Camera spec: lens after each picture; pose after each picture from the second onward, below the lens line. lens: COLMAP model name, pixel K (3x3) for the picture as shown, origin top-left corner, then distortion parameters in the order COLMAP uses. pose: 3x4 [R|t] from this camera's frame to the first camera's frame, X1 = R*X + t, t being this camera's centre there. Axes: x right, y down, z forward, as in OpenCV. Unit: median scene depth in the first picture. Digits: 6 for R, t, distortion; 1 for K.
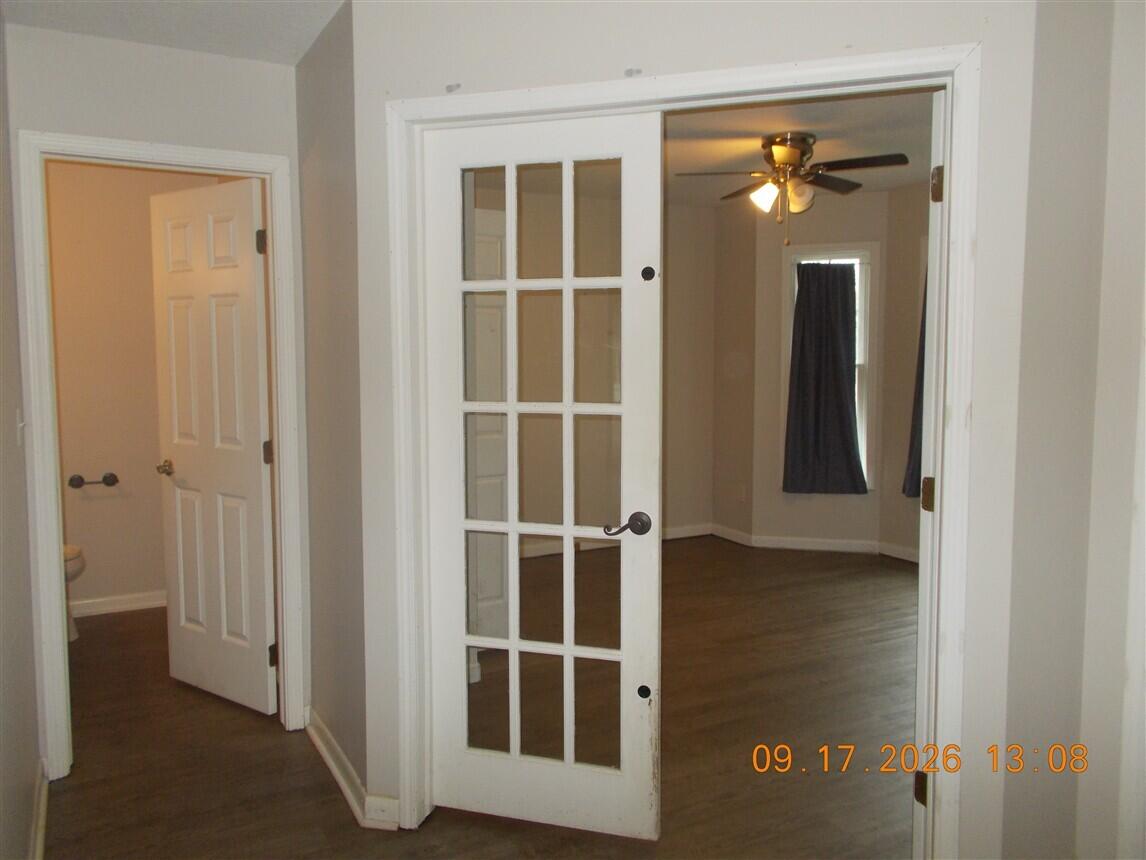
lens RADIAL K [[893.1, 0, 567.3], [0, 893.1, 424.3], [0, 0, 1]] dist [0.040784, -0.045987]
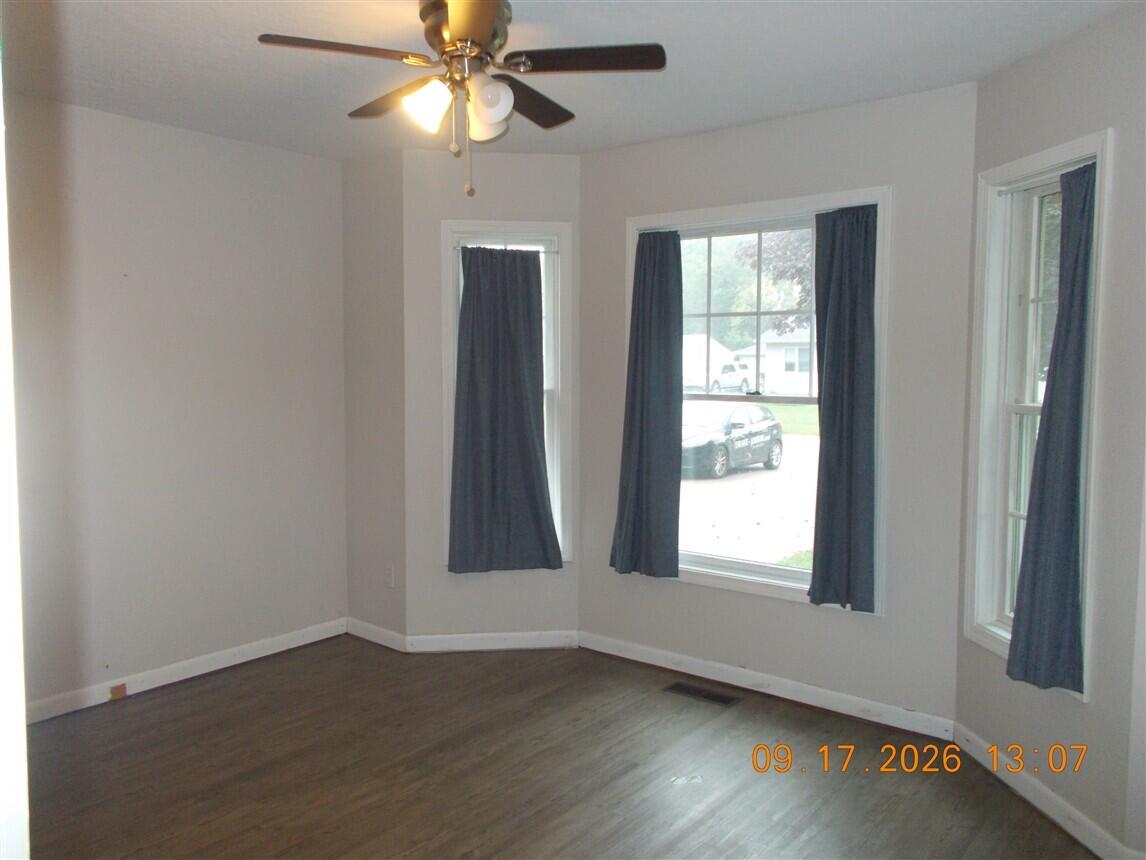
lens RADIAL K [[893.1, 0, 567.3], [0, 893.1, 424.3], [0, 0, 1]] dist [0.040784, -0.045987]
pose [[0.919282, -0.018576, 0.393161, 0.054781], [0.024450, 0.999652, -0.009939, -0.031566], [-0.392839, 0.018750, 0.919416, 0.331042]]
